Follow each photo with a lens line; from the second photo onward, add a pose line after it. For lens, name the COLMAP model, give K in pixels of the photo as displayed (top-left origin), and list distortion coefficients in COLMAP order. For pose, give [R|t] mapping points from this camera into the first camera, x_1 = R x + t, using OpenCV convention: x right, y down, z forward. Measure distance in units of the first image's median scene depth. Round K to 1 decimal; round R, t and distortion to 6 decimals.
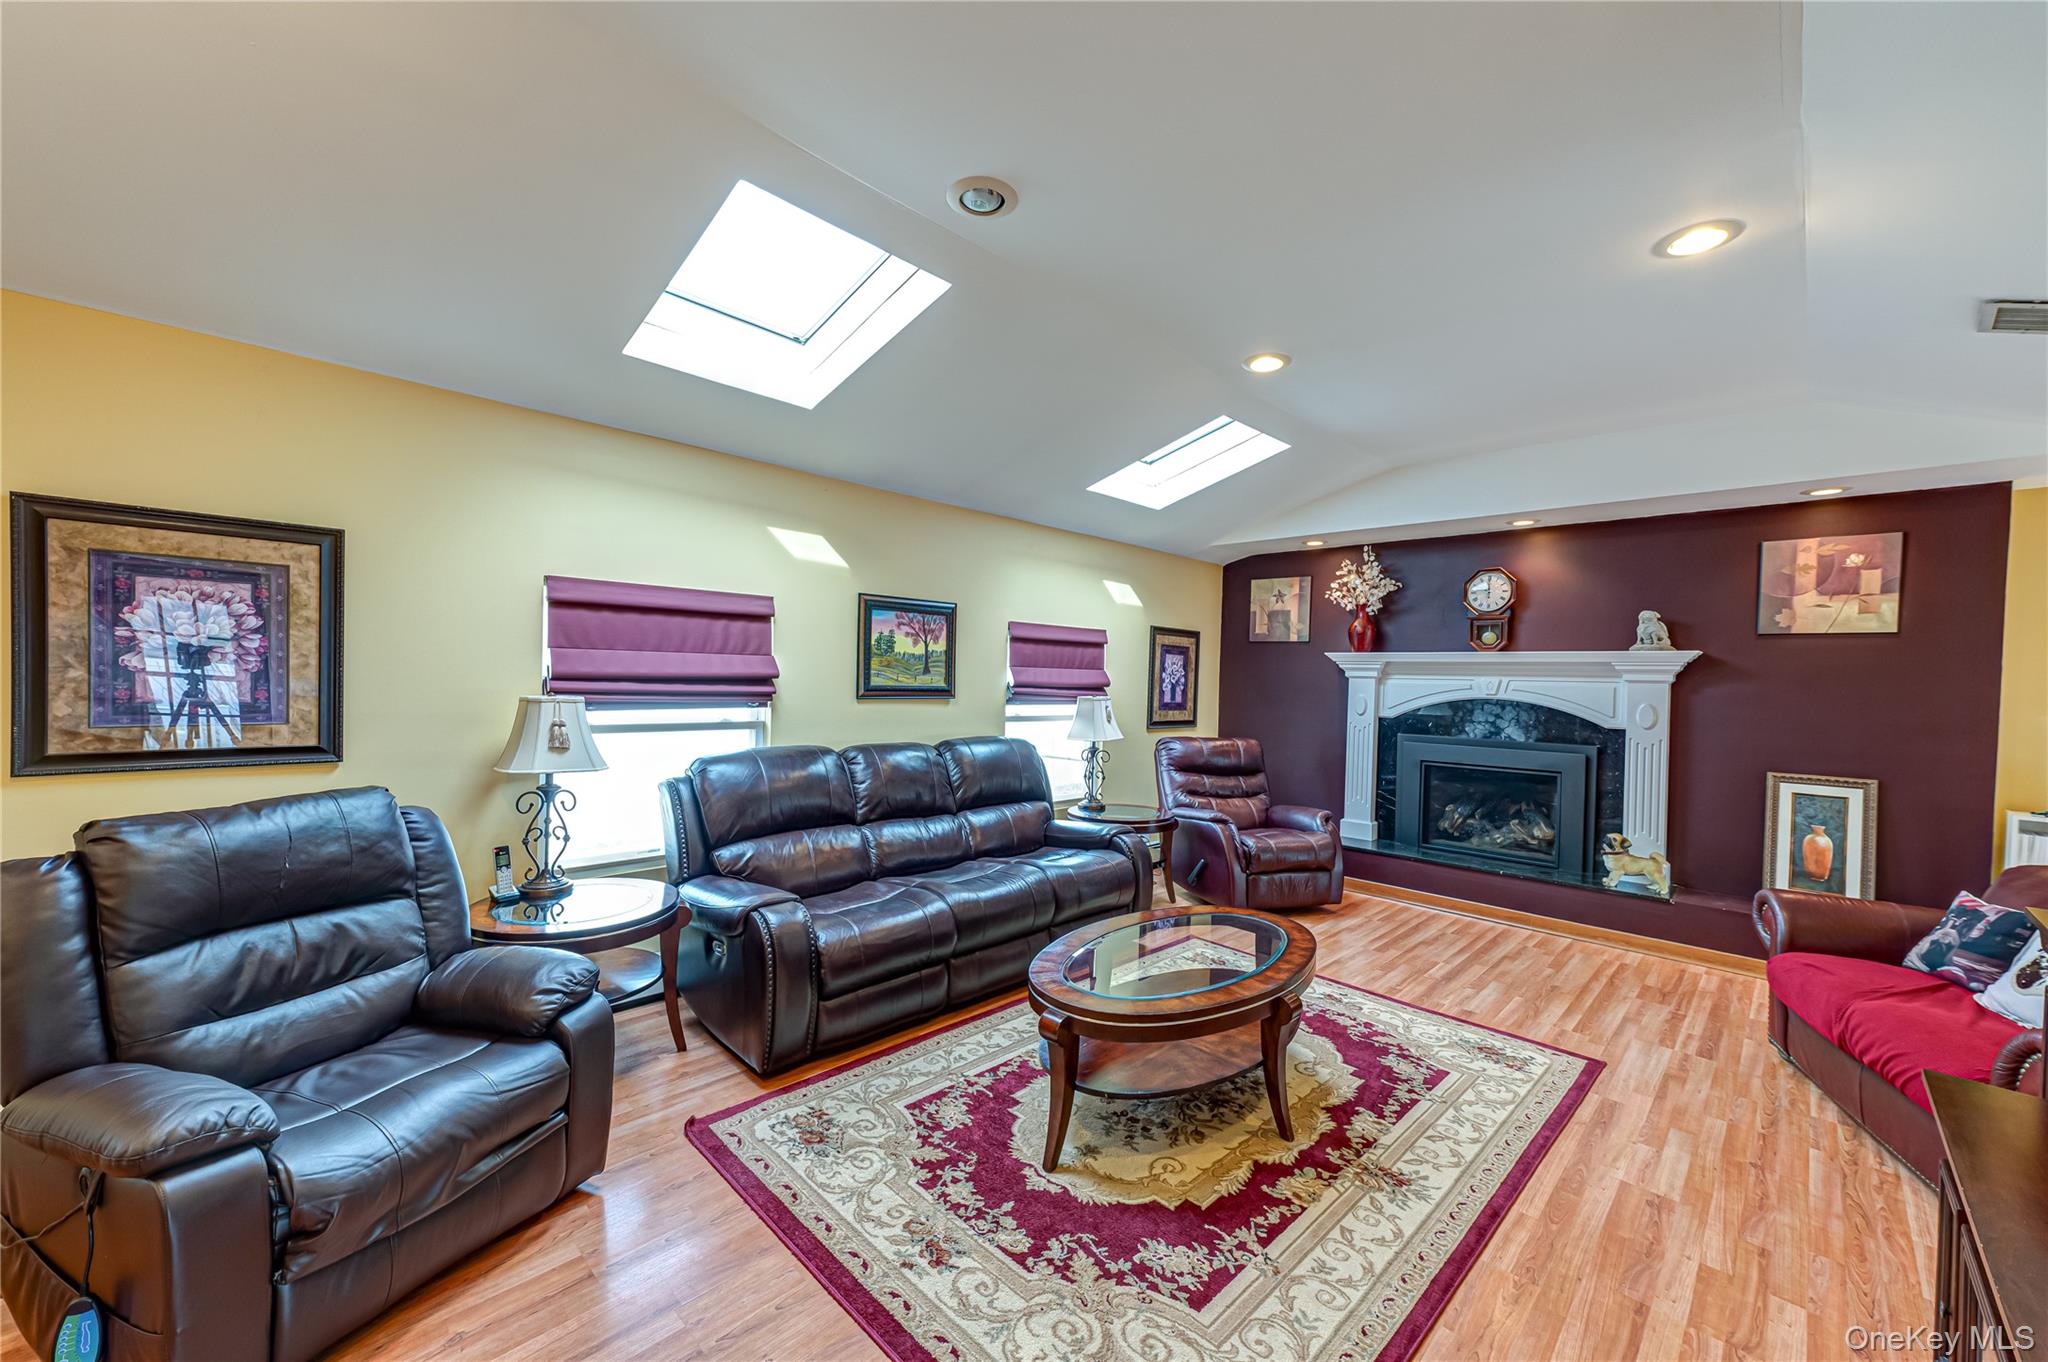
lens RADIAL K [[792.2, 0, 1029.0], [0, 792.2, 688.3], [0, 0, 1]] dist [0.016906, -0.000955]
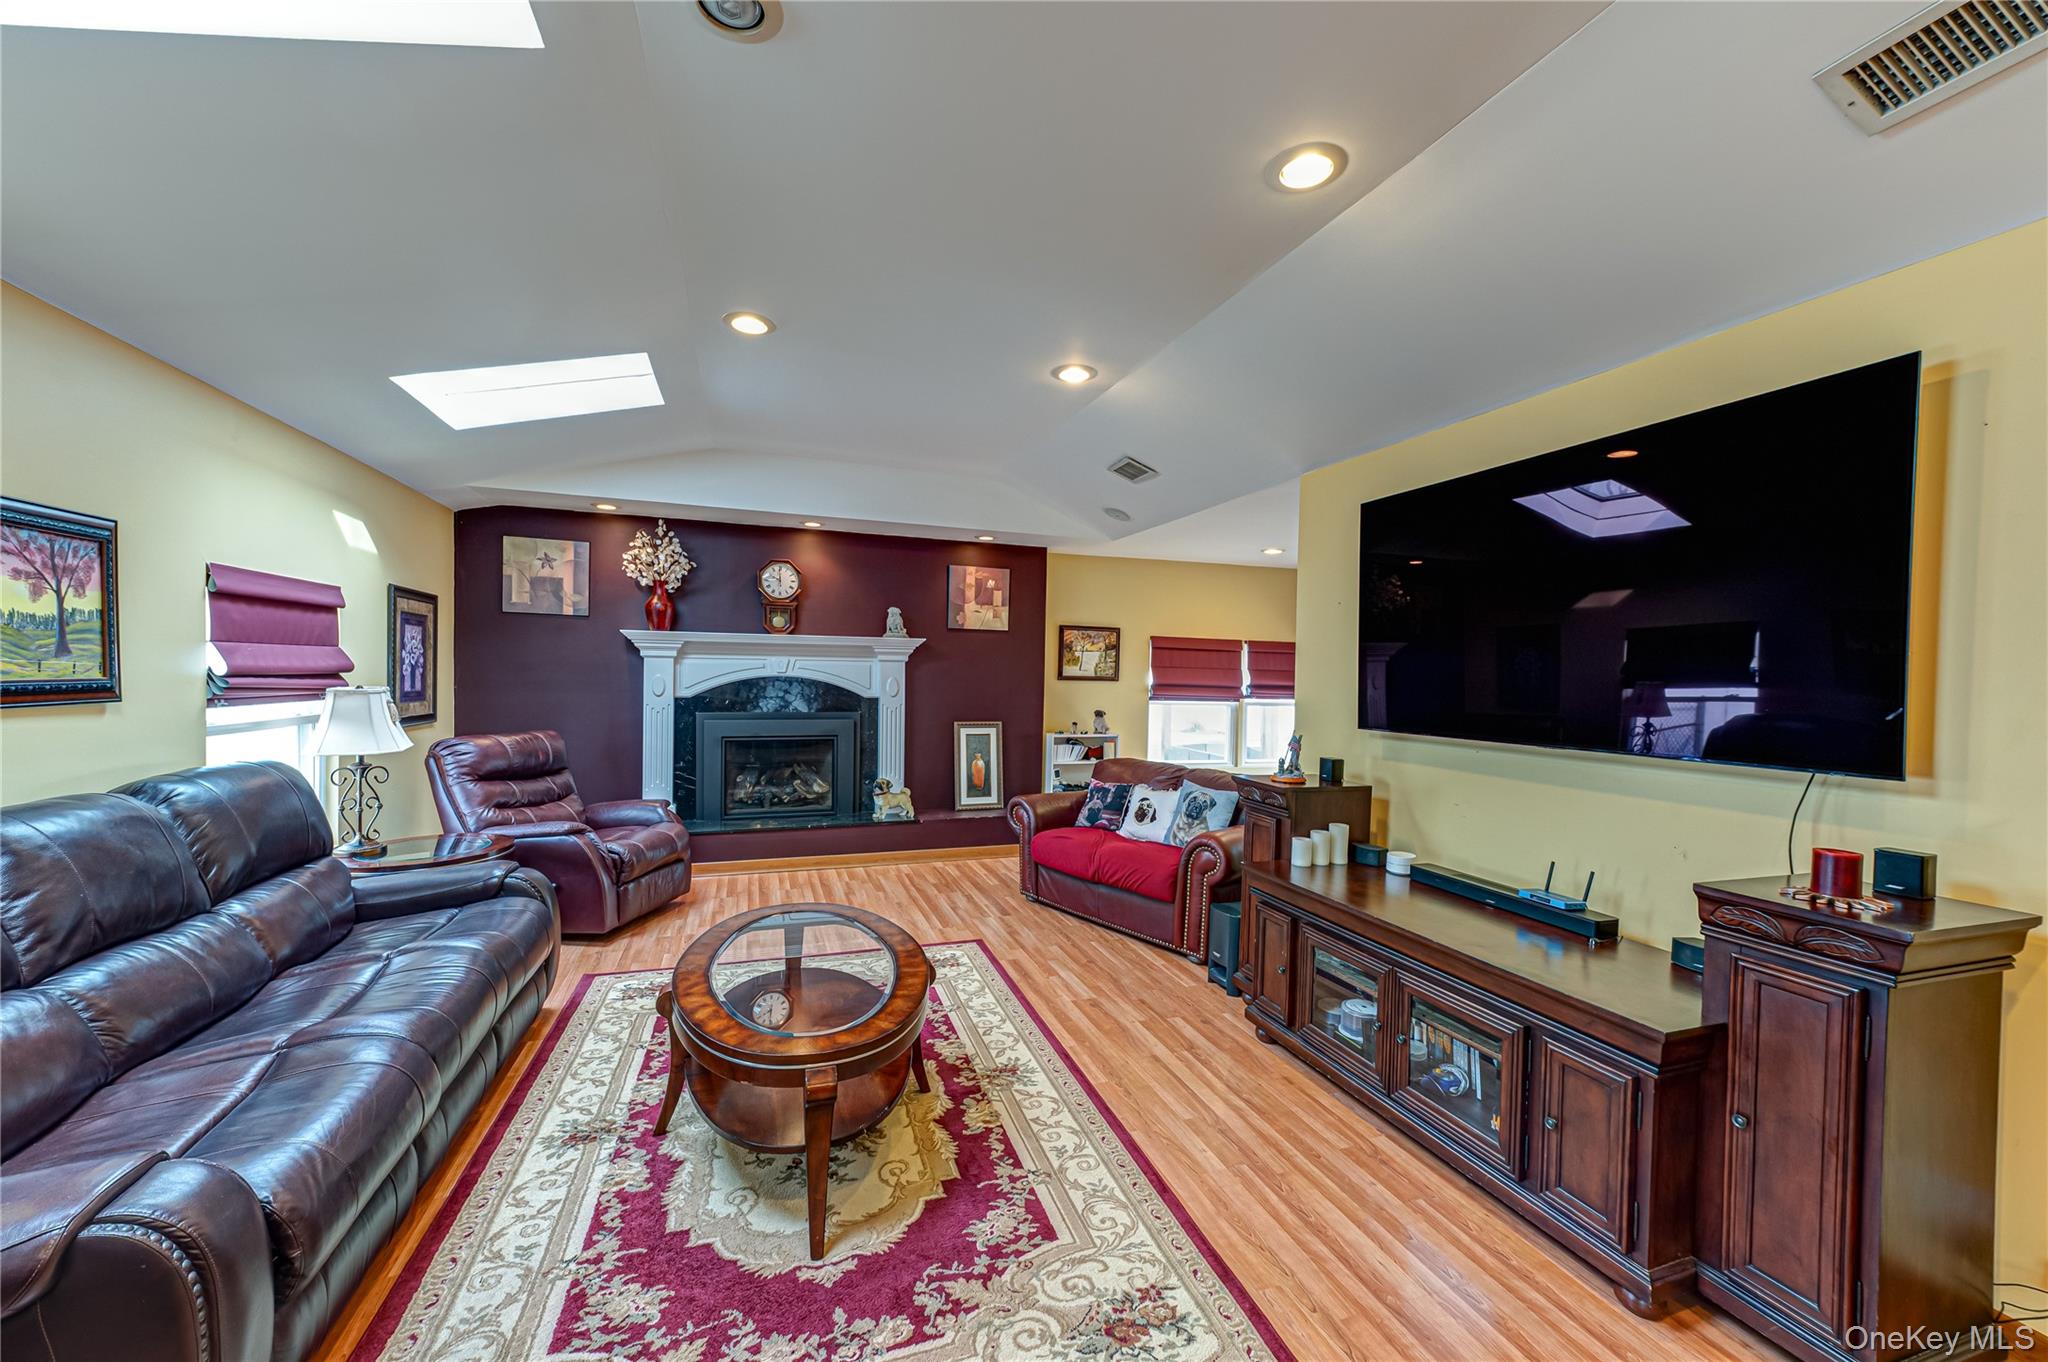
lens RADIAL K [[792.2, 0, 1028.9], [0, 792.2, 689.4], [0, 0, 1]] dist [0.016906, -0.000955]
pose [[0.442795, -0.039401, 0.895757, -0.357357], [0.006607, 0.999150, 0.040682, -0.015550], [-0.896598, -0.012095, 0.442680, 0.254893]]
